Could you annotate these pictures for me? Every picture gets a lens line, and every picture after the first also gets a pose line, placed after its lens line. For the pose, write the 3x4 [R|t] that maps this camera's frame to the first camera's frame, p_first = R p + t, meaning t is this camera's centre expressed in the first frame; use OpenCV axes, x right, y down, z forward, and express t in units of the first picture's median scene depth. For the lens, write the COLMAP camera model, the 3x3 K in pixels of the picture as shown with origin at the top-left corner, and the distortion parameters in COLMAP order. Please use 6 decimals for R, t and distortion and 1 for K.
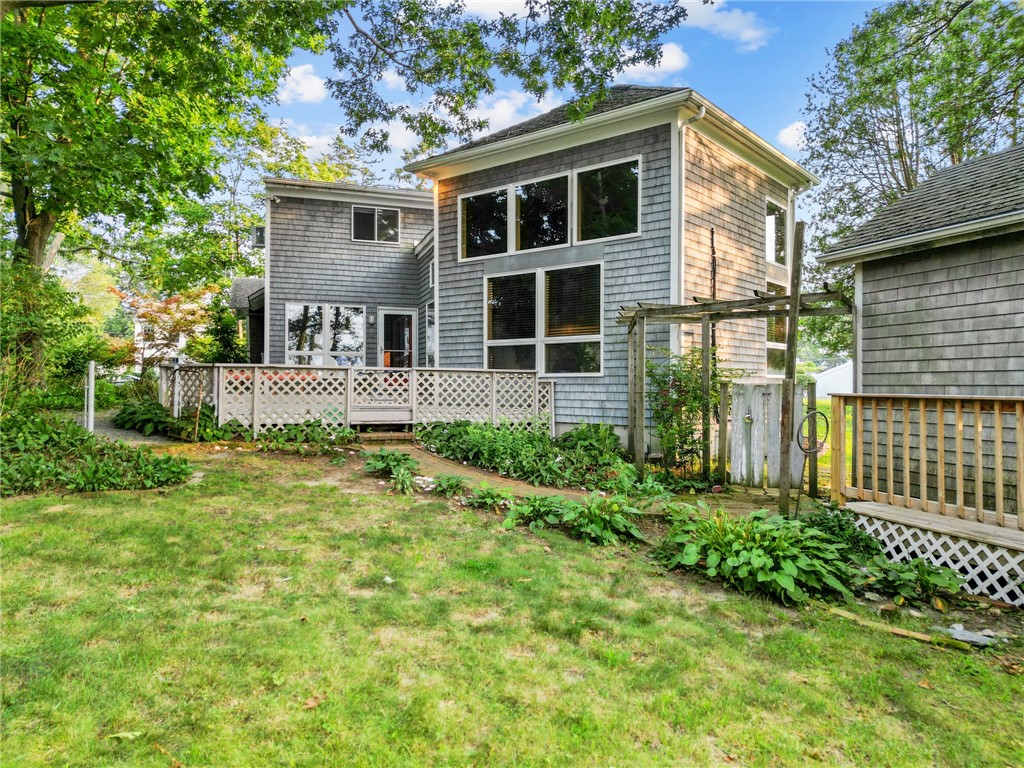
lens RADIAL K [[725.6, 0, 509.6], [0, 725.6, 380.3], [0, 0, 1]] dist [0.066471, -0.060769]
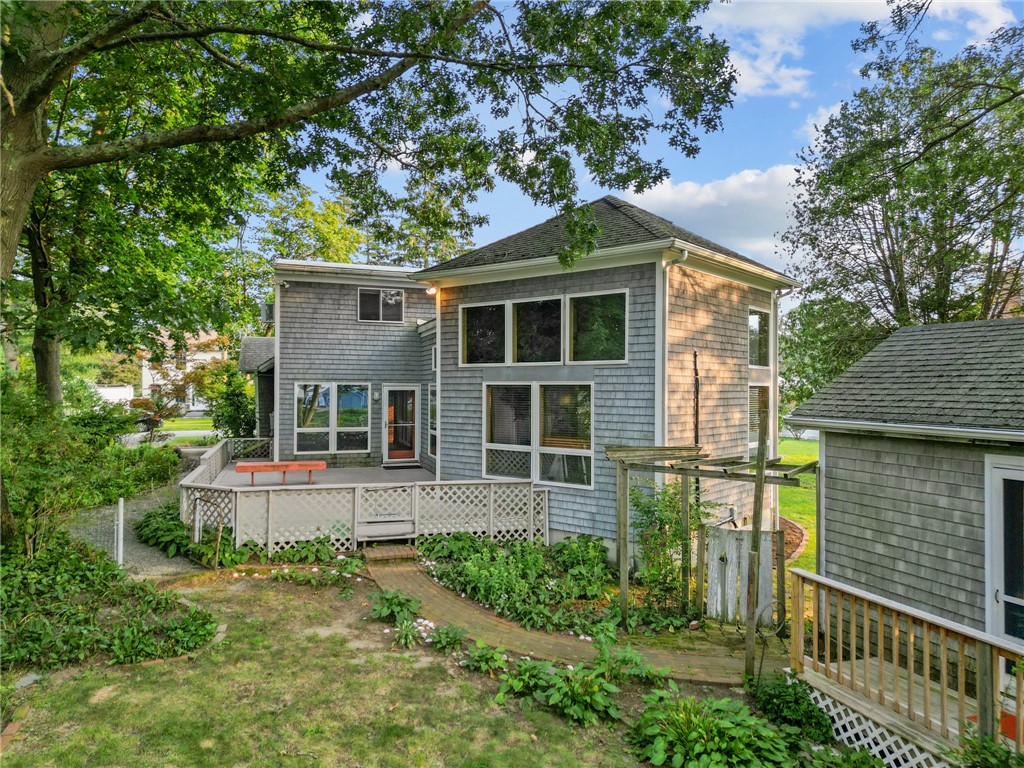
lens RADIAL K [[725.6, 0, 510.5], [0, 725.6, 386.3], [0, 0, 1]] dist [0.066471, -0.060769]
pose [[0.999995, 0.002498, -0.002178, 0.009006], [-0.002468, 0.999900, 0.013917, -0.181481], [0.002213, -0.013912, 0.999901, -0.073867]]
